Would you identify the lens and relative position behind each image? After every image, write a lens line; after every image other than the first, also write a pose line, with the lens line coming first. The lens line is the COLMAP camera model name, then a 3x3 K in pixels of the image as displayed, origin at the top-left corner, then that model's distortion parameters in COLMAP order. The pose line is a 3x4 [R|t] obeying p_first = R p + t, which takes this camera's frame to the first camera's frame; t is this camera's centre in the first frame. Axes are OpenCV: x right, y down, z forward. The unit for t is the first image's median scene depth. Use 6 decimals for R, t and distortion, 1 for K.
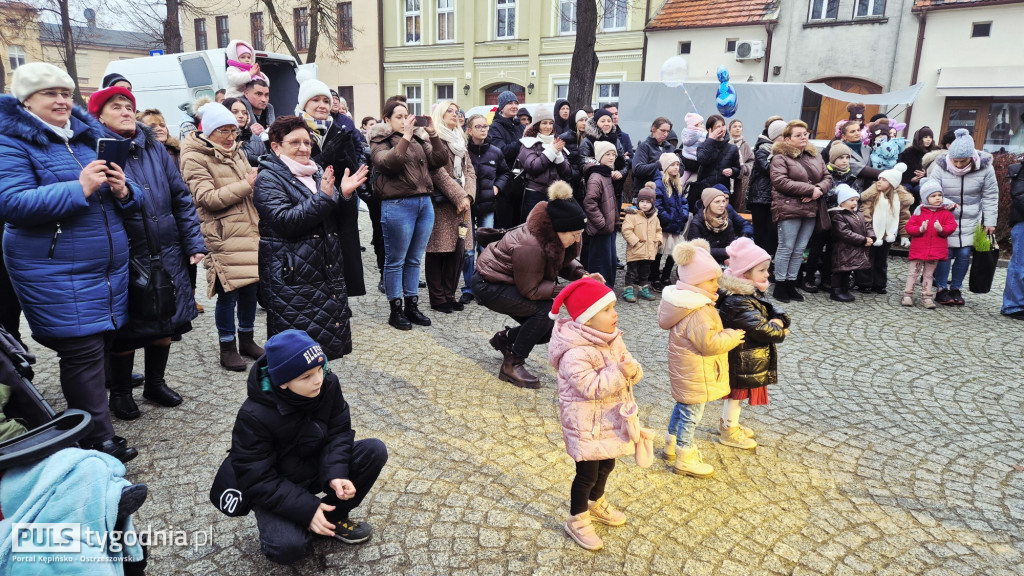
lens RADIAL K [[669.0, 0, 510.5], [0, 669.0, 299.6], [0, 0, 1]] dist [0.070214, -0.055061]
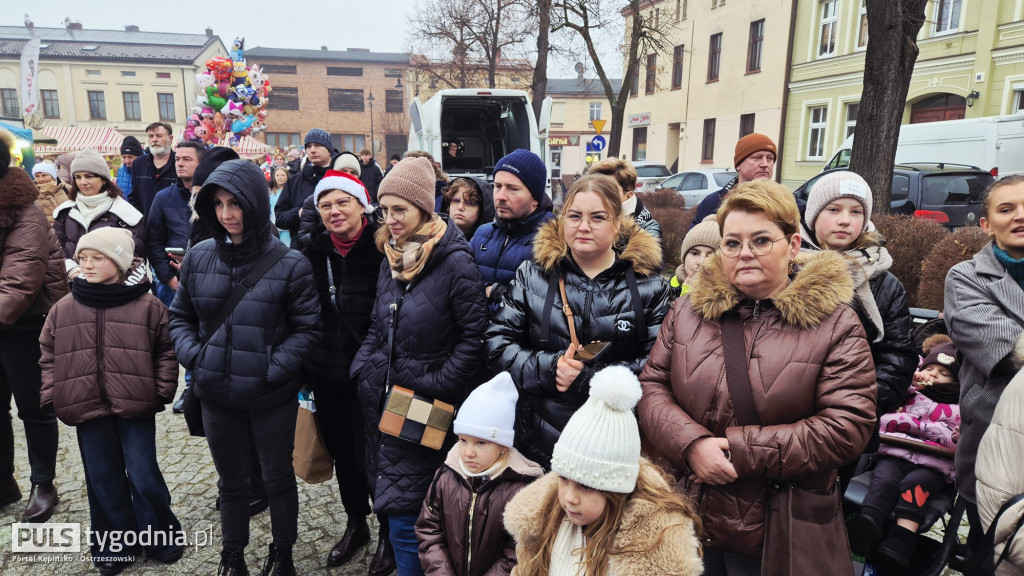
lens RADIAL K [[669.0, 0, 516.6], [0, 669.0, 289.6], [0, 0, 1]] dist [0.070214, -0.055061]
pose [[0.767105, 0.102752, -0.633239, 0.277666], [-0.136884, 0.990574, -0.005087, -0.109432], [0.626748, 0.090583, 0.773939, 0.379501]]
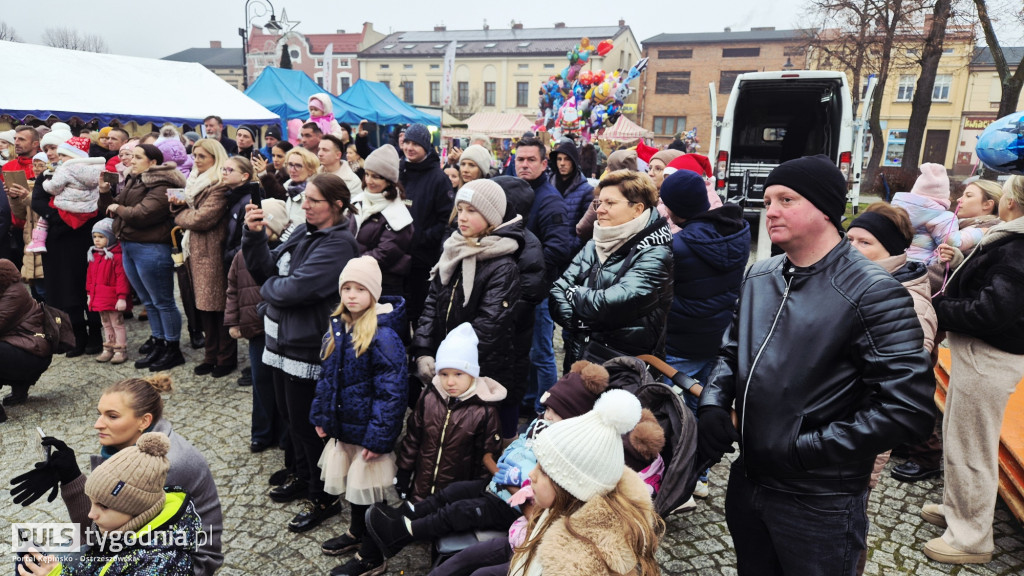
lens RADIAL K [[669.0, 0, 514.7], [0, 669.0, 292.8], [0, 0, 1]] dist [0.070214, -0.055061]
pose [[0.306022, 0.201051, -0.930553, 0.348385], [-0.242887, 0.961589, 0.127881, -0.122204], [0.920520, 0.186885, 0.343100, 0.444769]]
